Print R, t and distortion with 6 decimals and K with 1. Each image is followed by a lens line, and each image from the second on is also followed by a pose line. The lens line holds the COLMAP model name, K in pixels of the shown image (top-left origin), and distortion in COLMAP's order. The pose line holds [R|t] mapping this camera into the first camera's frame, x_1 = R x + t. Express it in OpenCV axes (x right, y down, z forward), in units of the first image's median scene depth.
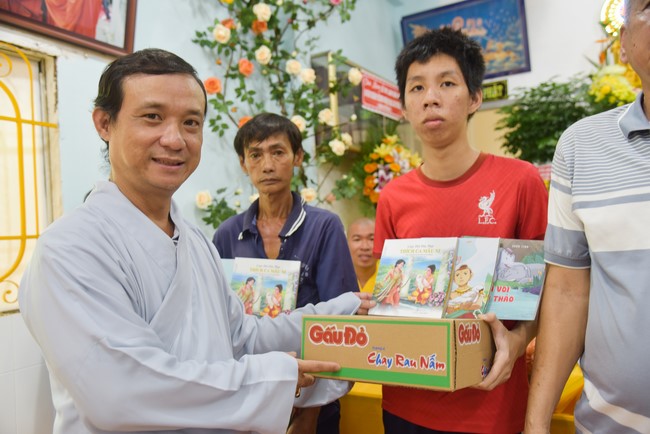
lens RADIAL K [[544.1, 0, 325.3], [0, 544.1, 220.8], [0, 0, 1]] dist [-0.048003, 0.083898]
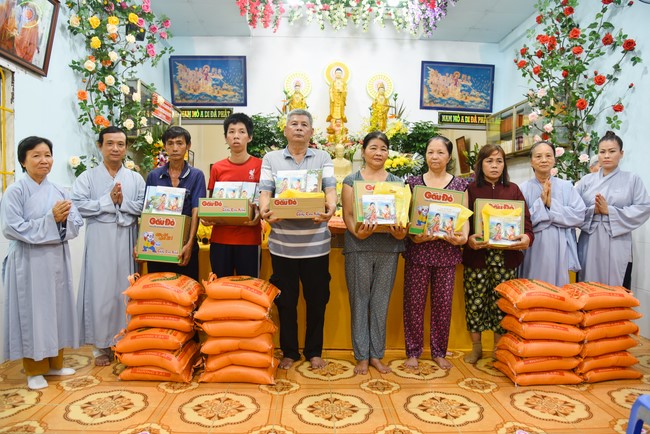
lens RADIAL K [[463.2, 0, 322.5], [0, 463.2, 230.7], [0, 0, 1]] dist [-0.115217, 0.067694]
pose [[0.836804, 0.028171, 0.546777, -0.279924], [-0.060291, 0.997343, 0.040887, 0.061011], [-0.544172, -0.067180, 0.836279, -0.517110]]
